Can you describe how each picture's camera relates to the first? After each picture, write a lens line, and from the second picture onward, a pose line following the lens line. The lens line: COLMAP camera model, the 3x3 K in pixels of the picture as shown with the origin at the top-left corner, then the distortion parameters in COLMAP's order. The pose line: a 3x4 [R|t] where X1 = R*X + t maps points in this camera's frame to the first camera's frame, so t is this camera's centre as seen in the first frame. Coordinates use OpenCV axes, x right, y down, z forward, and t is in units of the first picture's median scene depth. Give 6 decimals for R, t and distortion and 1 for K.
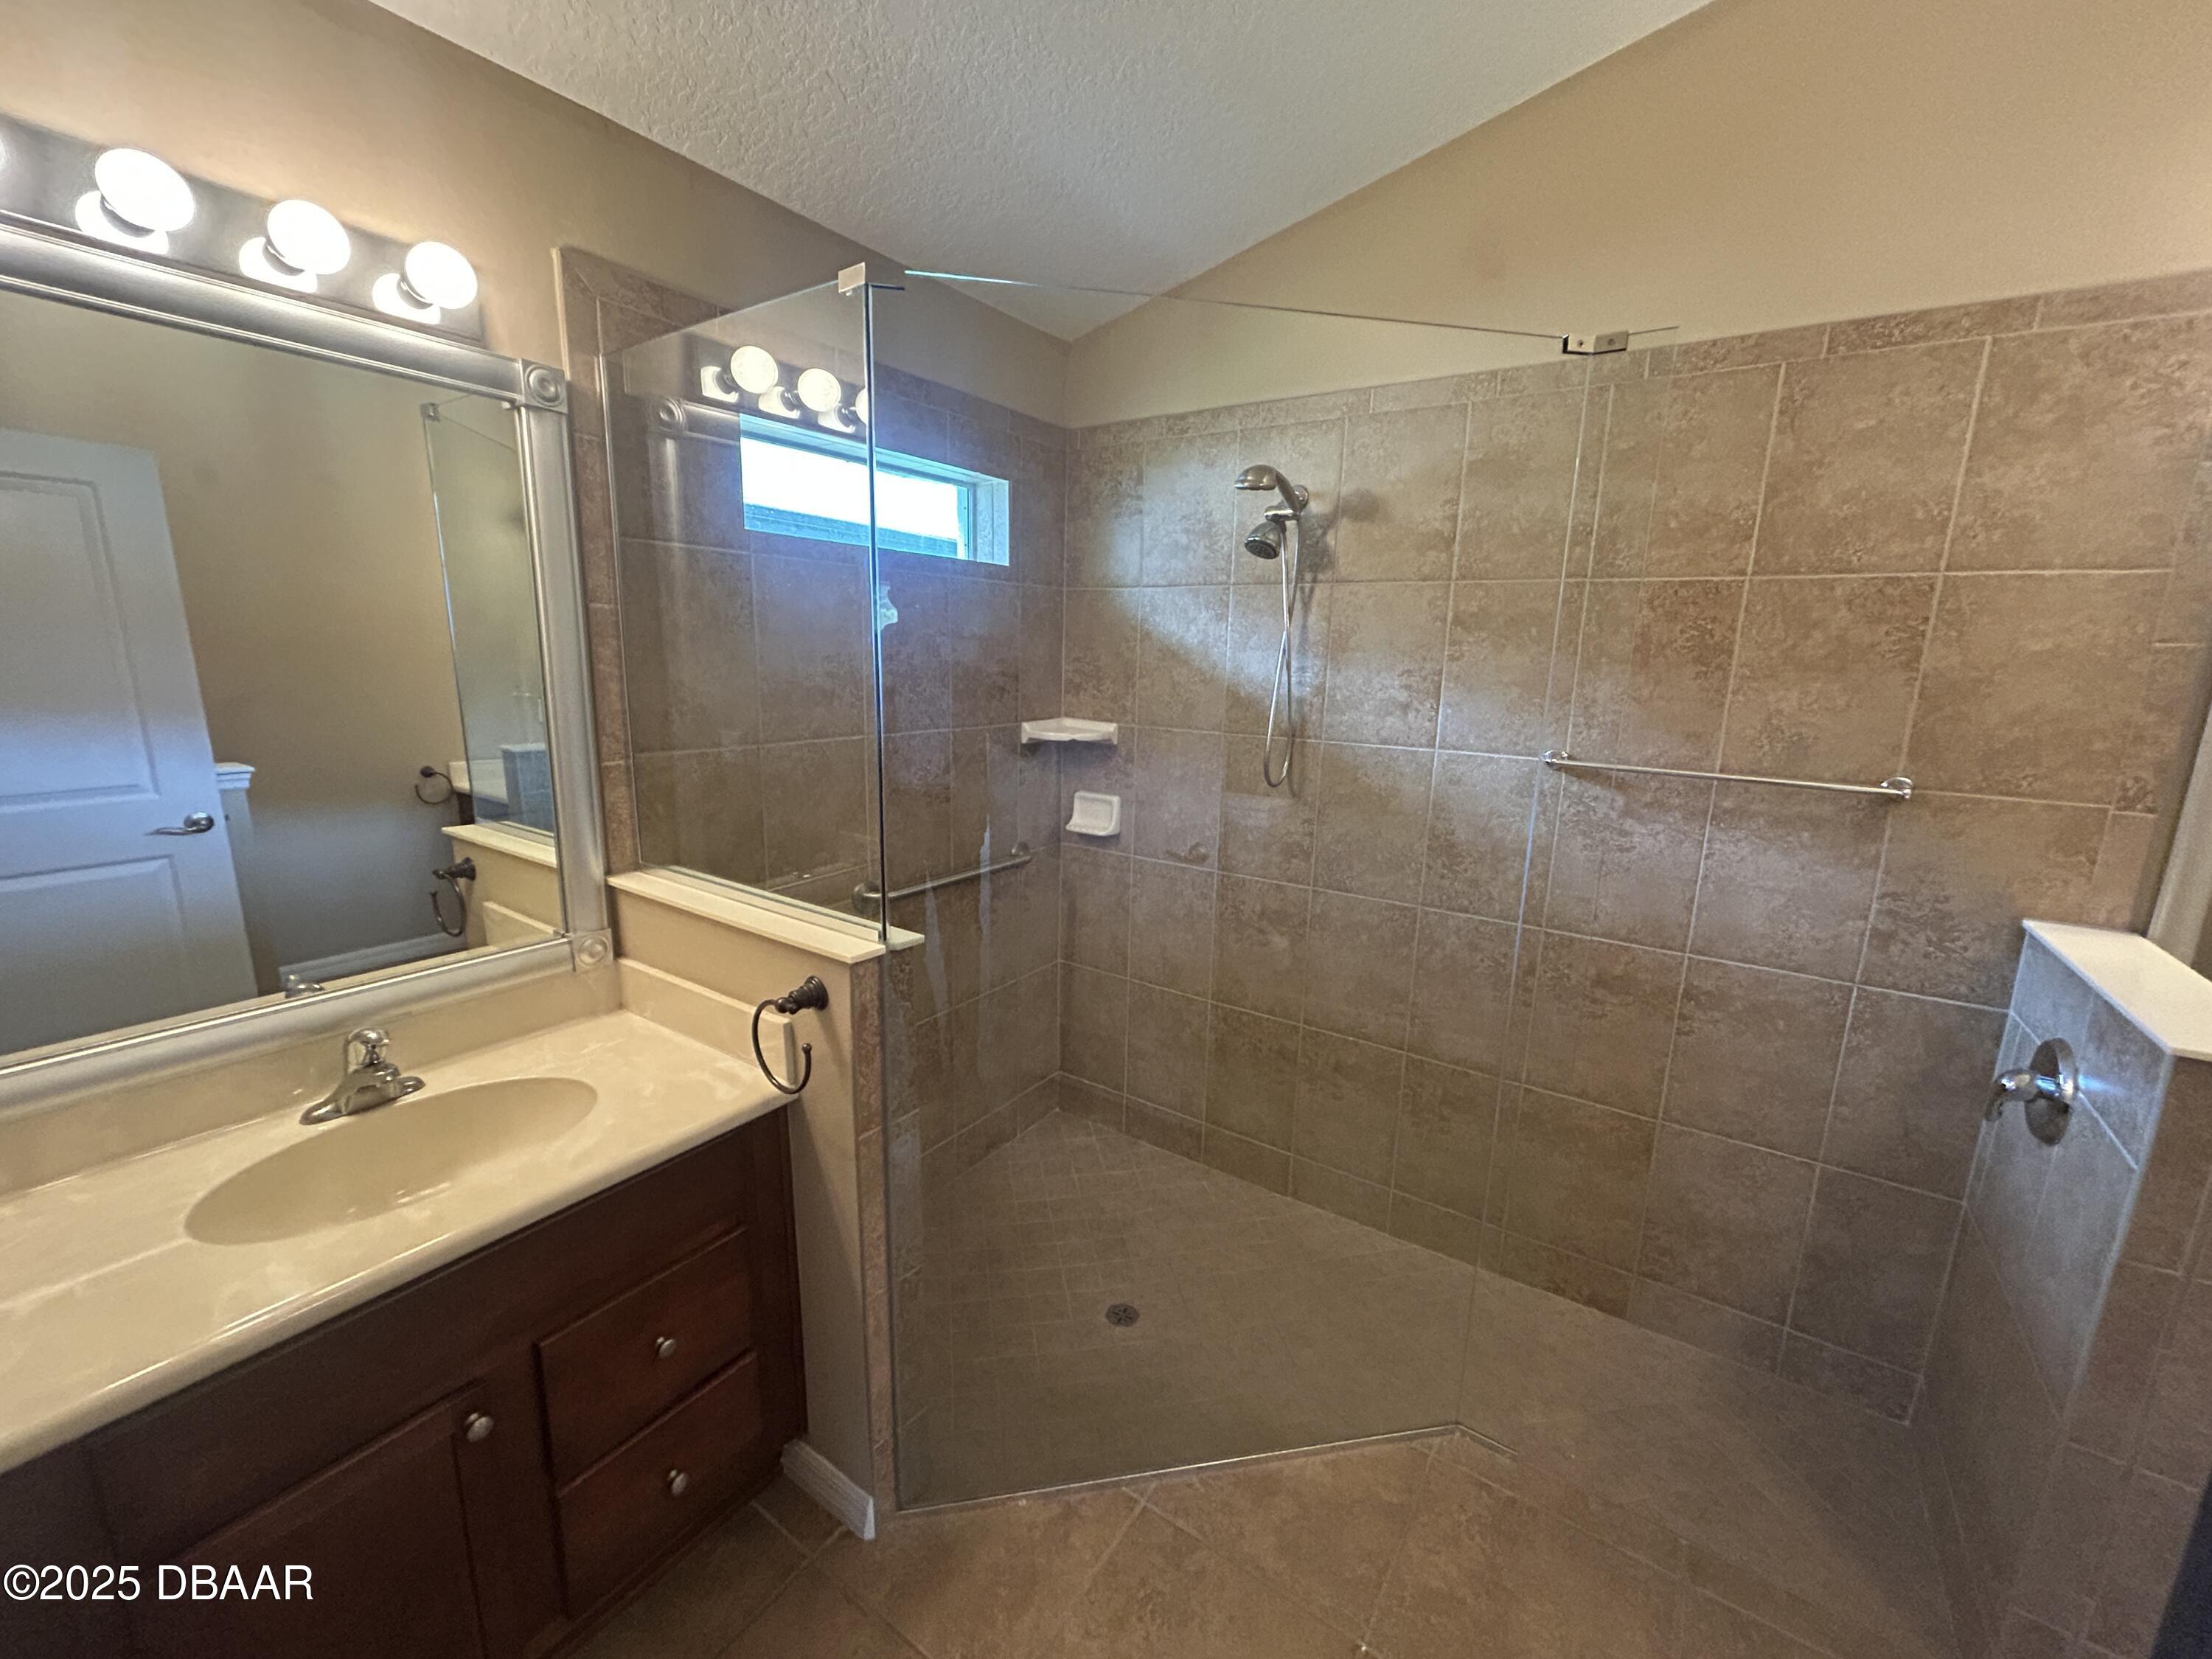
lens RADIAL K [[879.8, 0, 1100.9], [0, 879.8, 830.1], [0, 0, 1]] dist [0.001610, -0.000255]
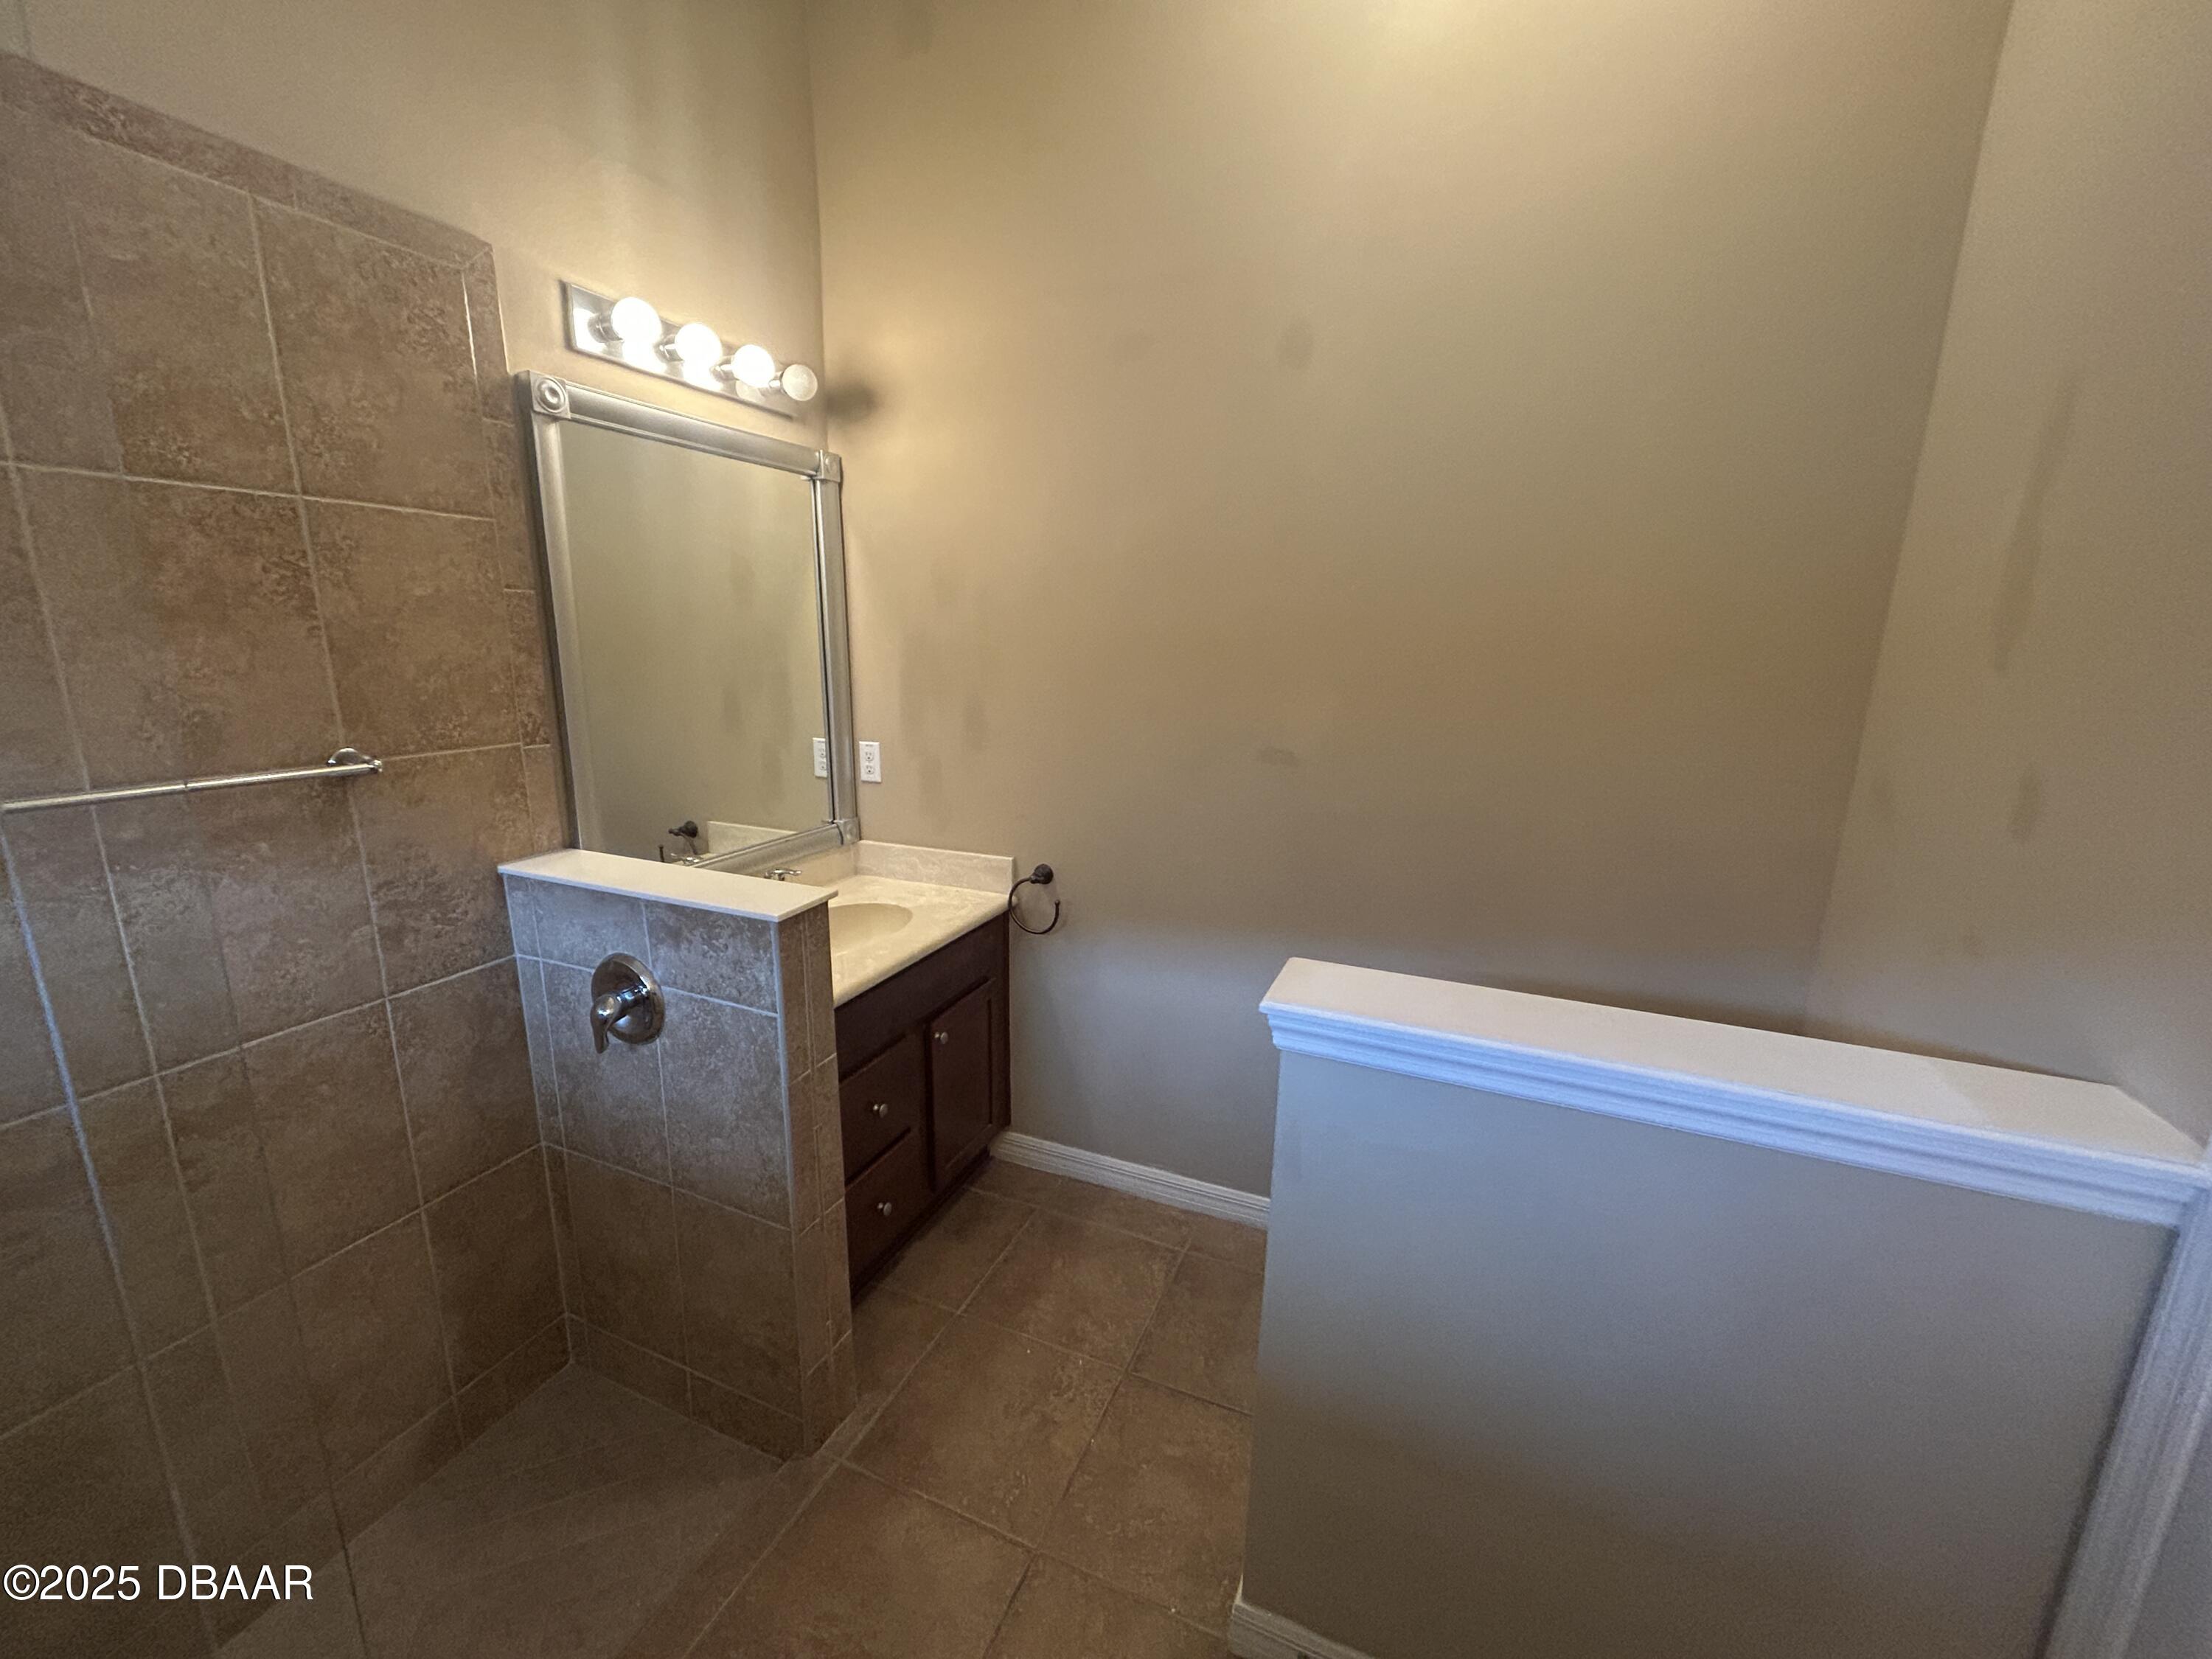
lens RADIAL K [[879.8, 0, 1092.5], [0, 879.8, 824.0], [0, 0, 1]] dist [0.001610, -0.000255]
pose [[-0.178295, -0.237283, 0.954939, -0.020384], [0.189358, 0.944074, 0.269939, -0.086341], [-0.965585, 0.228954, -0.123392, 0.458199]]
